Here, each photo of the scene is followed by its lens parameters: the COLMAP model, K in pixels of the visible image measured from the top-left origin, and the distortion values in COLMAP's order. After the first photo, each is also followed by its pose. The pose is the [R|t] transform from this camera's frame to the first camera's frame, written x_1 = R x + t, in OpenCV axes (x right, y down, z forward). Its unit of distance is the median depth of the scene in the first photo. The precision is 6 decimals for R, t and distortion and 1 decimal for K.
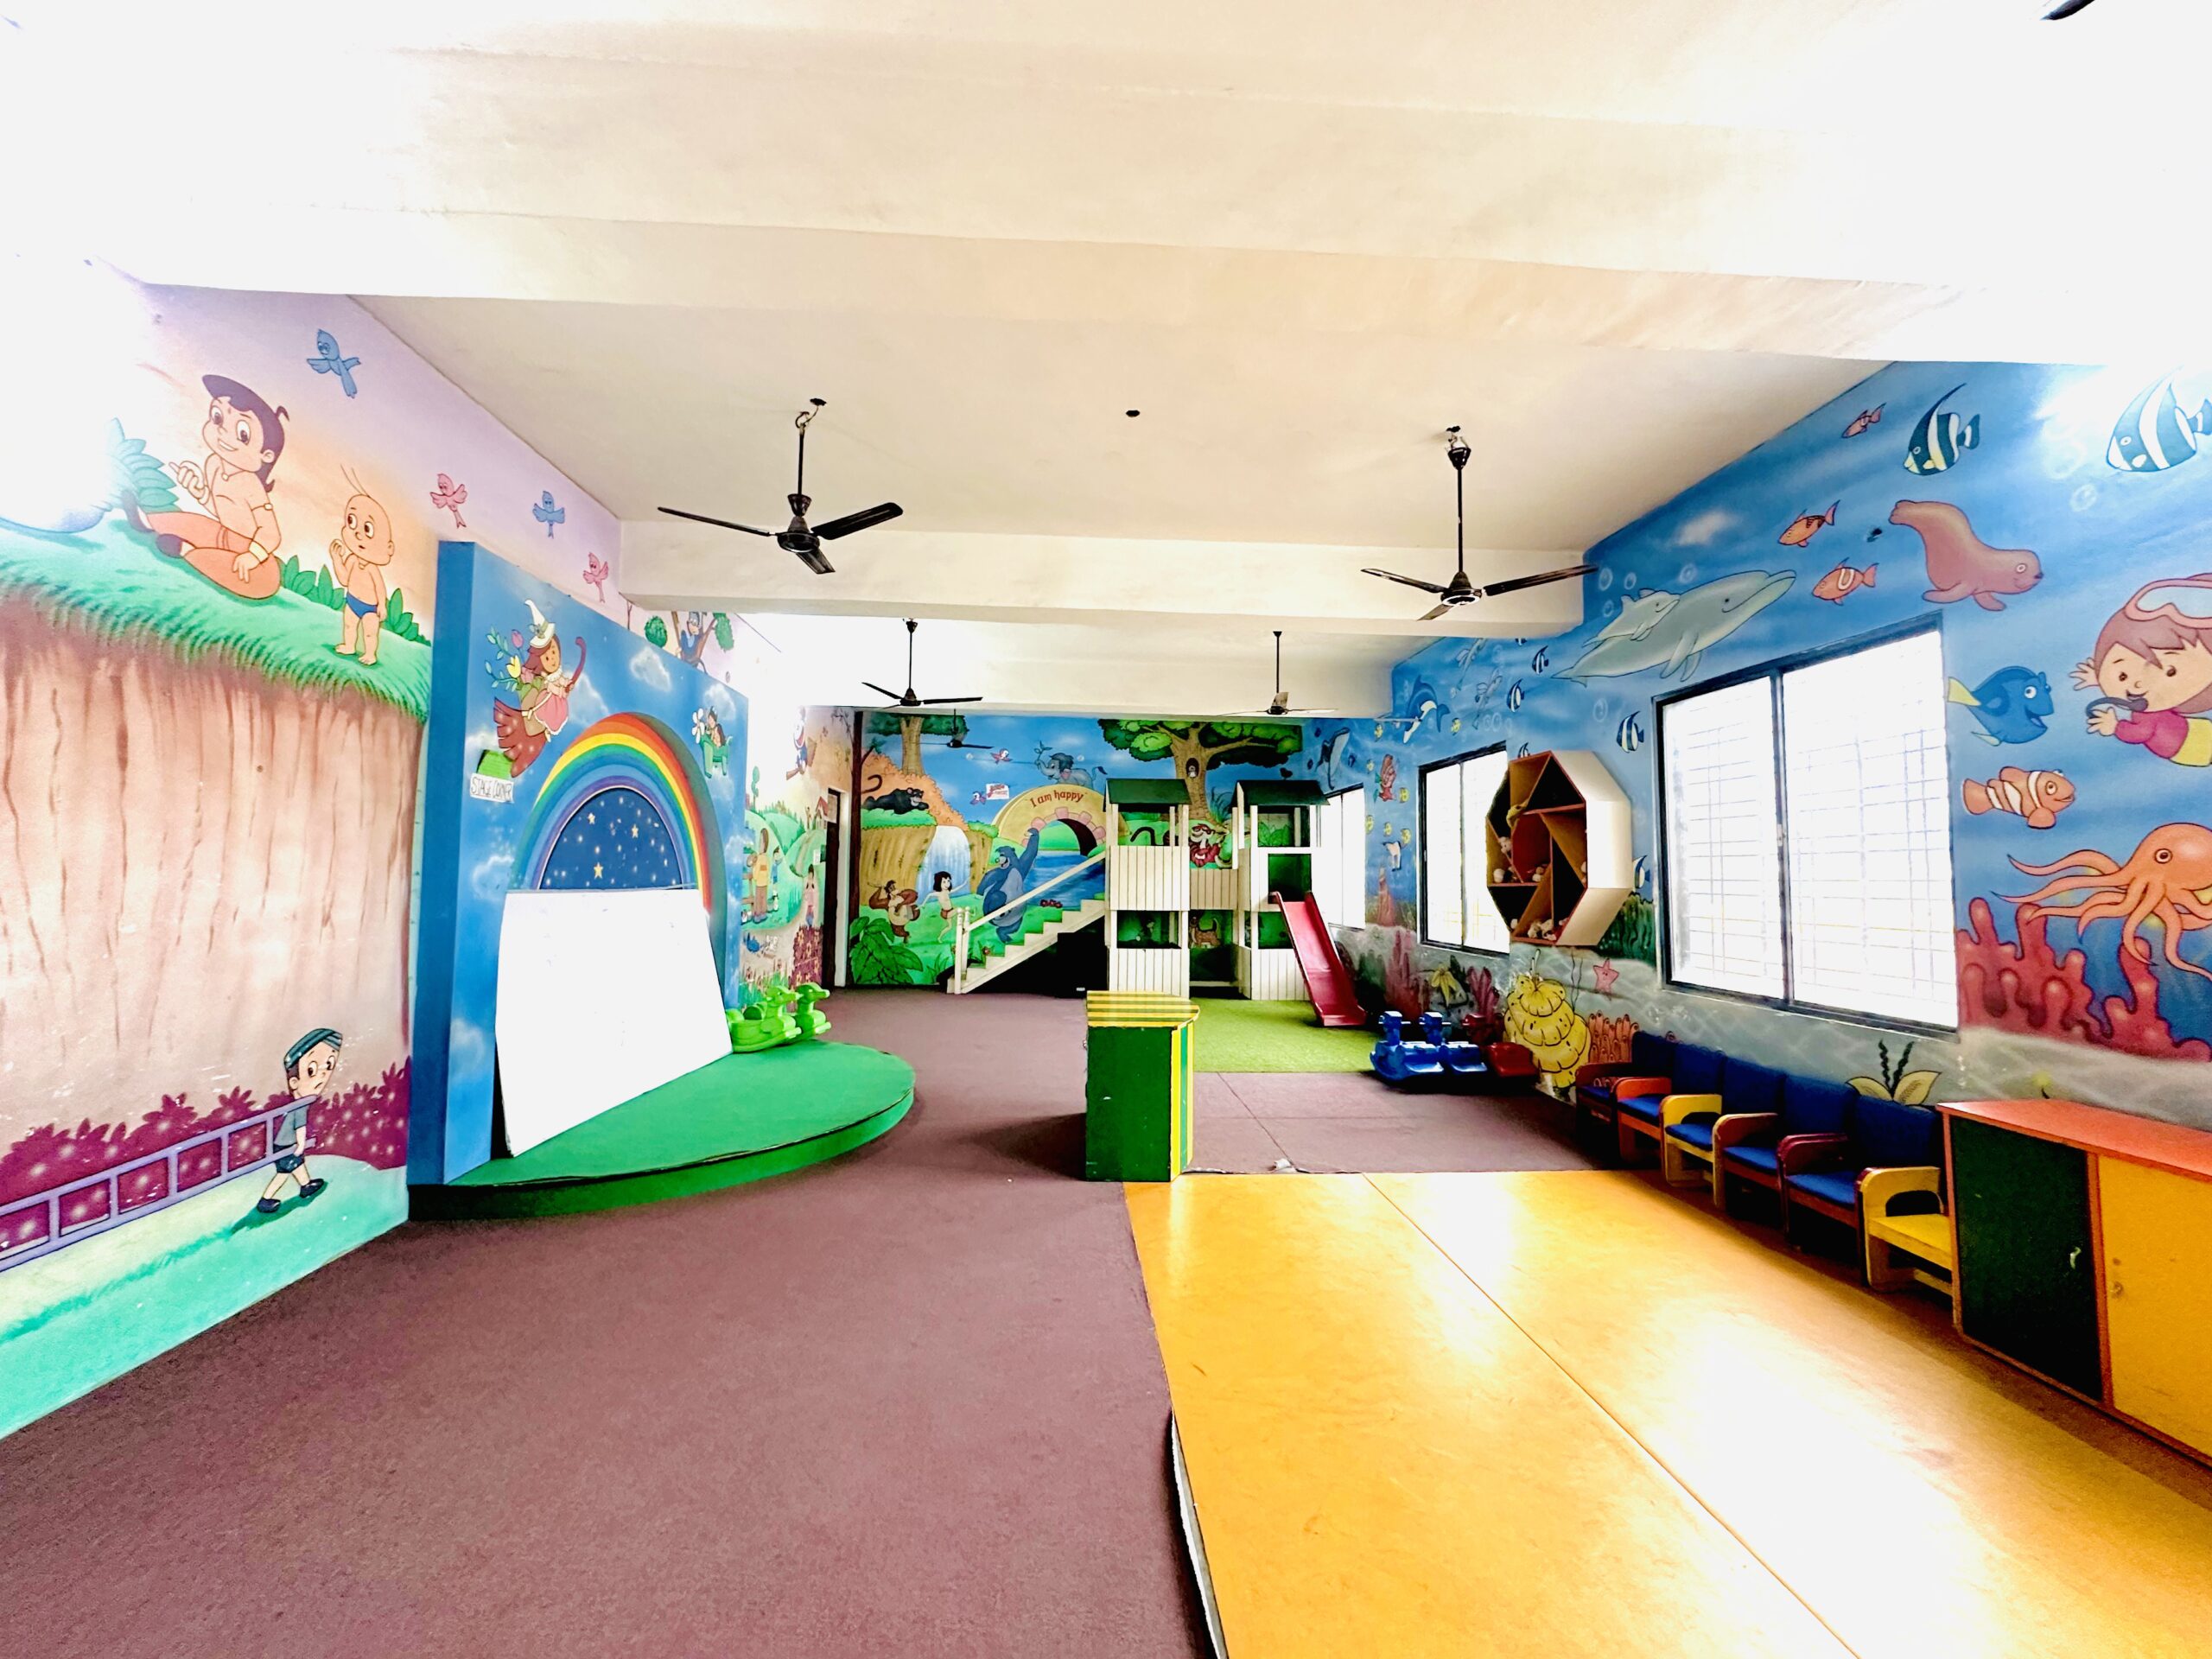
lens RADIAL K [[884.2, 0, 1101.2], [0, 884.2, 831.8], [0, 0, 1]] dist [0.013050, 0.000039]
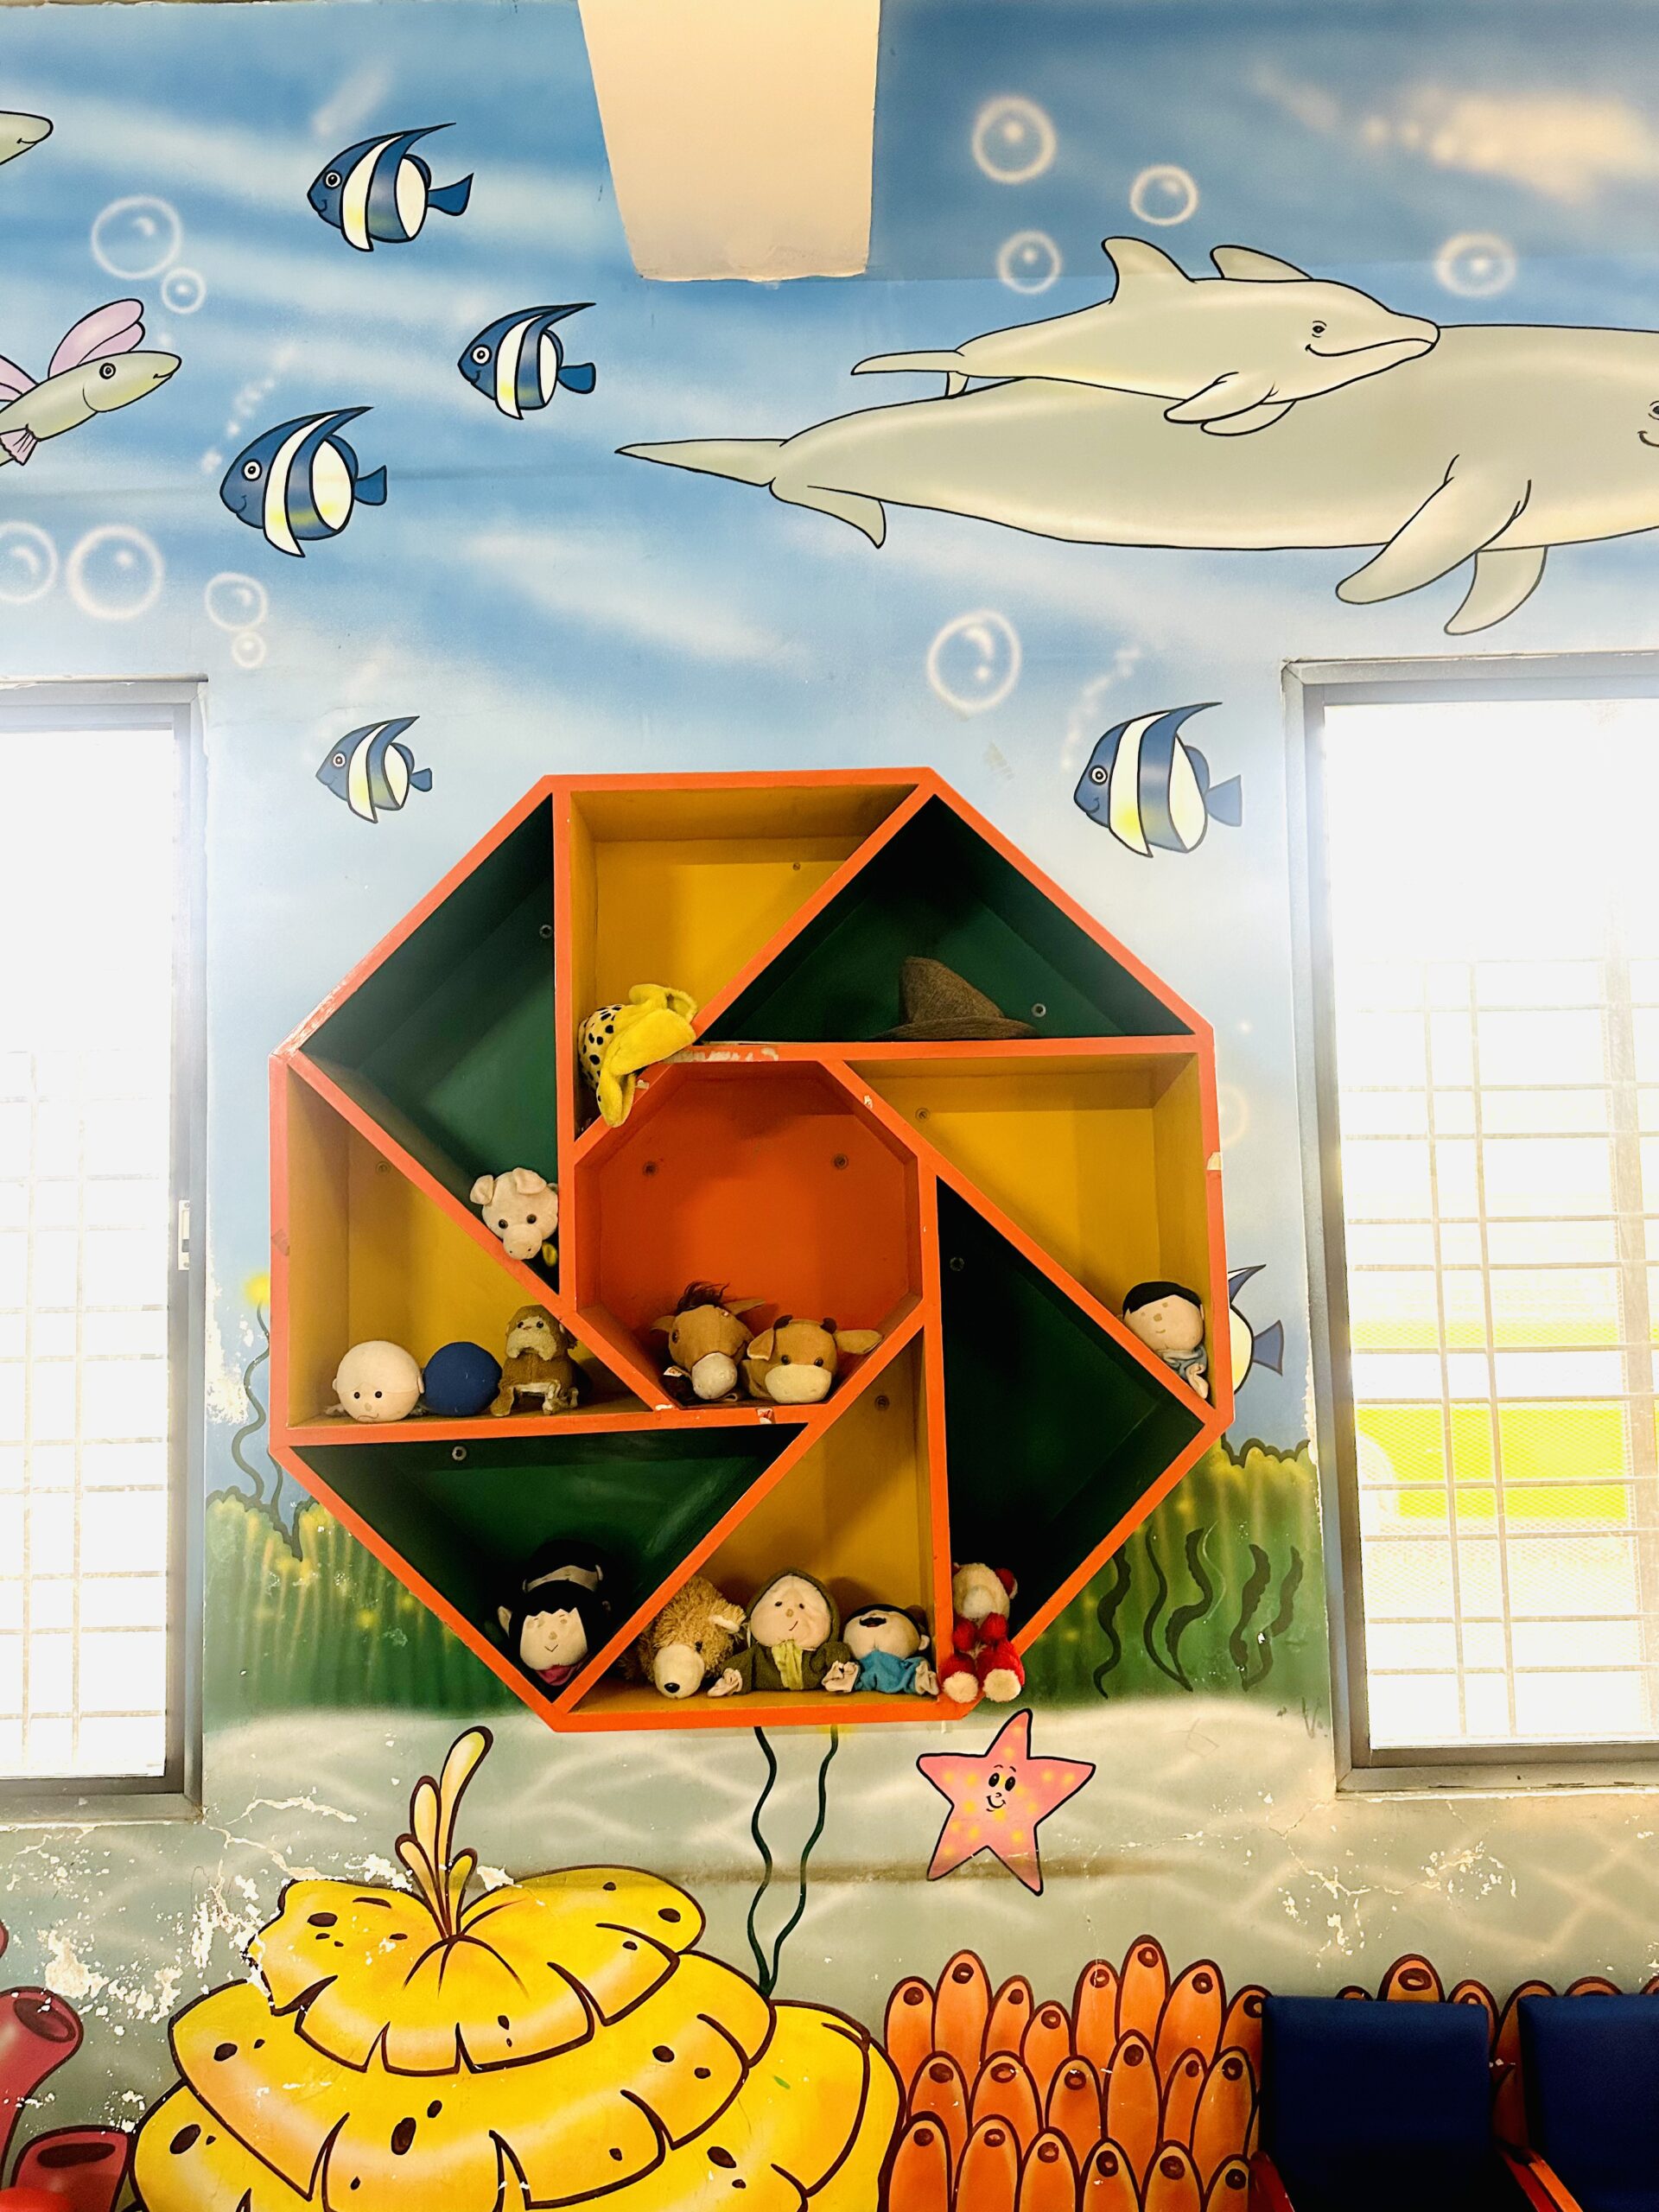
lens RADIAL K [[1535.0, 0, 829.5], [0, 1535.0, 1106.0], [0, 0, 1]] dist [0.056072, -0.077853]
pose [[0.047978, 0.058833, 0.997114, 0.155965], [-0.030766, 0.997877, -0.057397, 0.009258], [-0.998374, -0.027923, 0.049686, 1.045023]]
